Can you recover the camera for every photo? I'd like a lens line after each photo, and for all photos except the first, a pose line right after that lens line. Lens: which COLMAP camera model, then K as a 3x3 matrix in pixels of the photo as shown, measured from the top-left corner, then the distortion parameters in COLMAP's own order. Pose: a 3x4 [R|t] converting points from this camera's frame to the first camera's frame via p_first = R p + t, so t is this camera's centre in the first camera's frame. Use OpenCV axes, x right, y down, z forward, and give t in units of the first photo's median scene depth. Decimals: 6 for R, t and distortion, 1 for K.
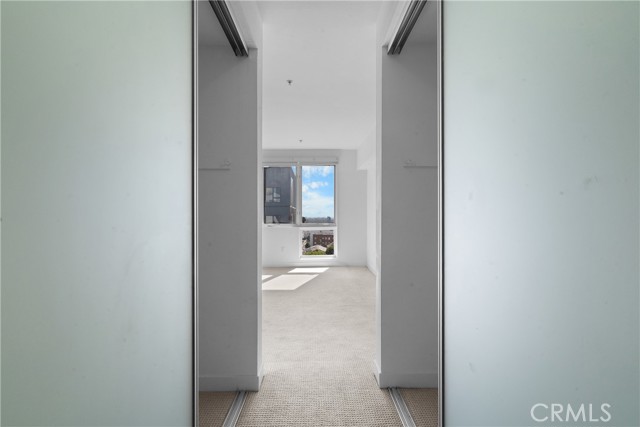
lens RADIAL K [[297.0, 0, 318.9], [0, 297.0, 216.1], [0, 0, 1]] dist [-0.008046, 0.003228]
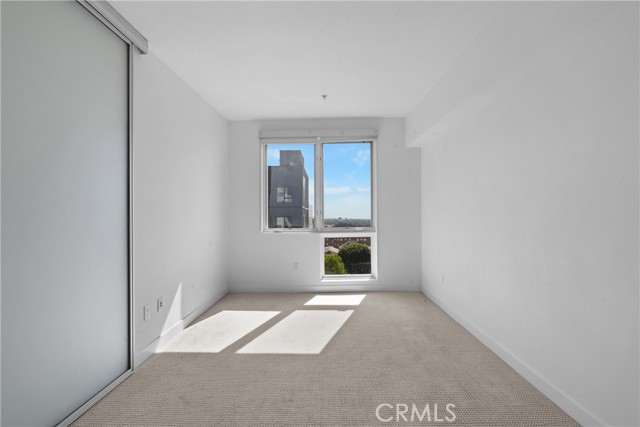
lens RADIAL K [[297.0, 0, 320.9], [0, 297.0, 214.2], [0, 0, 1]] dist [-0.008046, 0.003228]
pose [[0.999453, -0.008004, -0.032088, -0.042103], [0.007677, 0.999918, -0.010295, 0.000096], [0.032167, 0.010043, 0.999432, 0.319886]]
